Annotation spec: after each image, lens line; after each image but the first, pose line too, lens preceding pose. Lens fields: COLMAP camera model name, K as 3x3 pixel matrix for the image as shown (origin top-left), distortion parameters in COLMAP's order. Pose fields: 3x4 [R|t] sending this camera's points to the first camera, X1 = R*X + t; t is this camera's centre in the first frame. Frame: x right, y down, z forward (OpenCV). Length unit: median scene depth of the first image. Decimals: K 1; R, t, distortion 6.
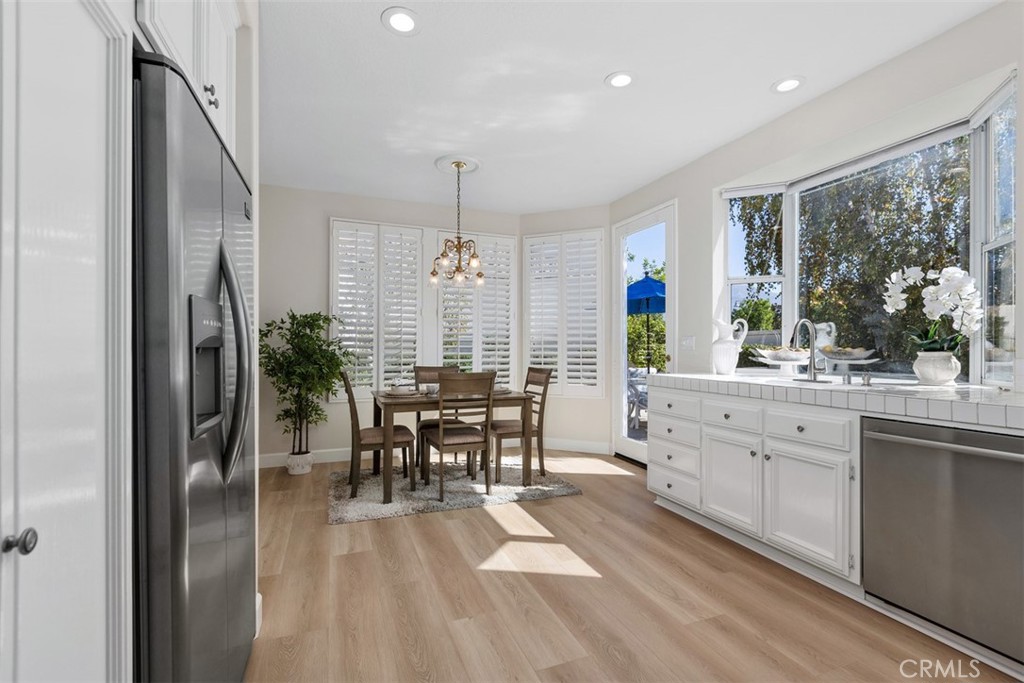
lens RADIAL K [[456.7, 0, 513.5], [0, 456.7, 348.3], [0, 0, 1]] dist [-0.002439, -0.001851]
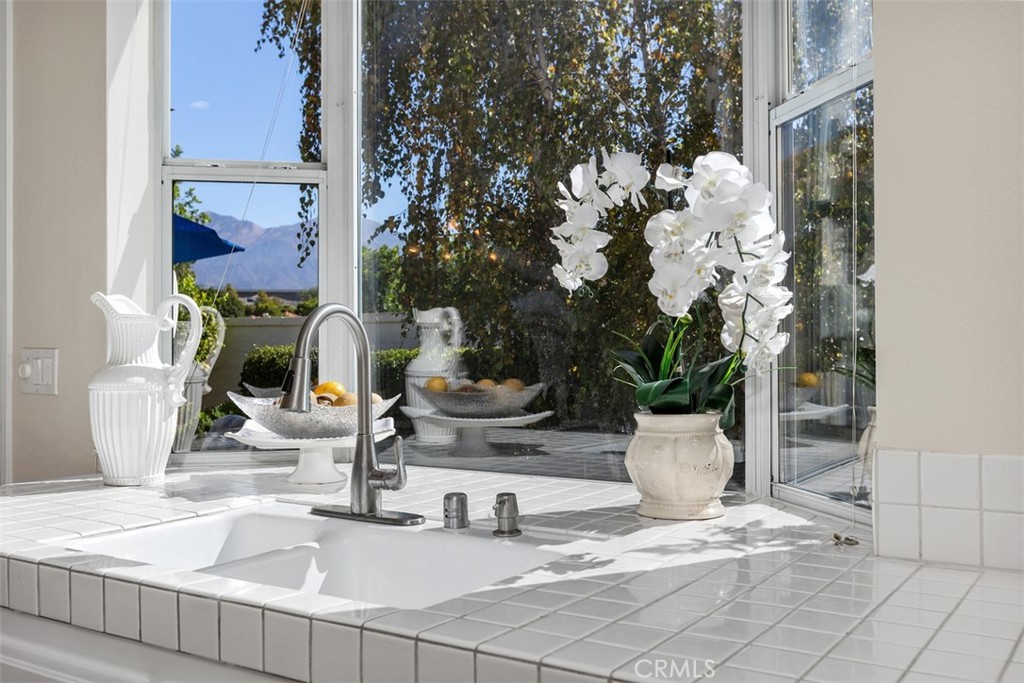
lens RADIAL K [[1035.5, 0, 508.8], [0, 1035.5, 340.5], [0, 0, 1]] dist [0.004393, 0.000000]
pose [[0.815292, -0.004325, 0.579034, 0.373627], [0.007829, 0.999963, -0.003555, -0.040523], [-0.578998, 0.007431, 0.815295, 0.435253]]
